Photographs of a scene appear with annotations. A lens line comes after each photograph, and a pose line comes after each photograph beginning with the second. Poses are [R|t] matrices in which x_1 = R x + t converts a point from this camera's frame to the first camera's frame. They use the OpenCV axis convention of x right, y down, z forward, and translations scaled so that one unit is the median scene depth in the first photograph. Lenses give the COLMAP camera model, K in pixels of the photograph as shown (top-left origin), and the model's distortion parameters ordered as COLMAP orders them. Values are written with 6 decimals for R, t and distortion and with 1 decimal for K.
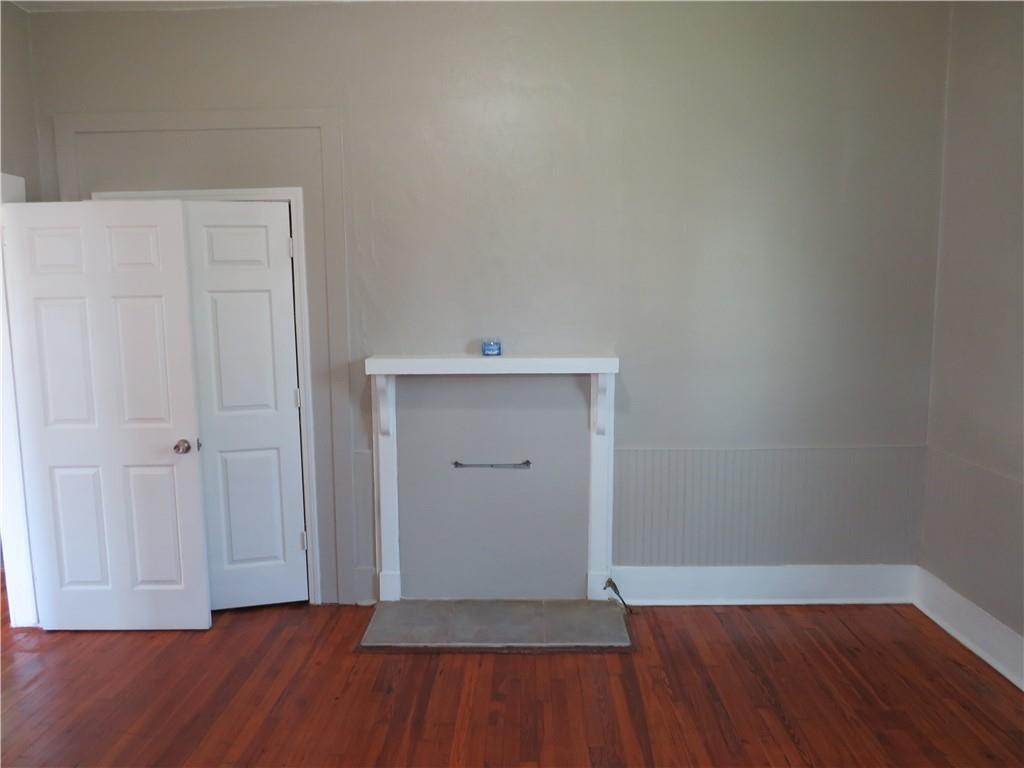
lens RADIAL K [[726.5, 0, 512.0], [0, 726.5, 384.0], [0, 0, 1]] dist [-0.024551, -0.003826]
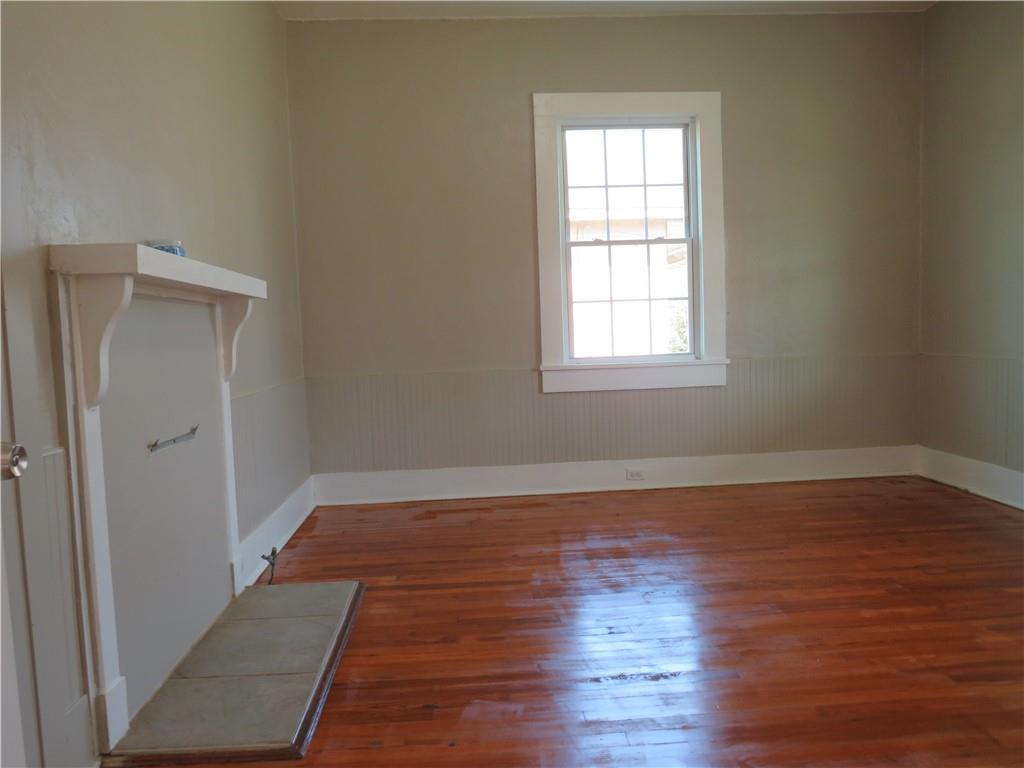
lens RADIAL K [[726.5, 0, 512.0], [0, 726.5, 384.0], [0, 0, 1]] dist [-0.024551, -0.003826]
pose [[-0.088518, -0.064338, 0.993995, -0.685955], [0.142673, 0.986803, 0.076578, 0.056124], [-0.985804, 0.148595, -0.078171, 0.741177]]
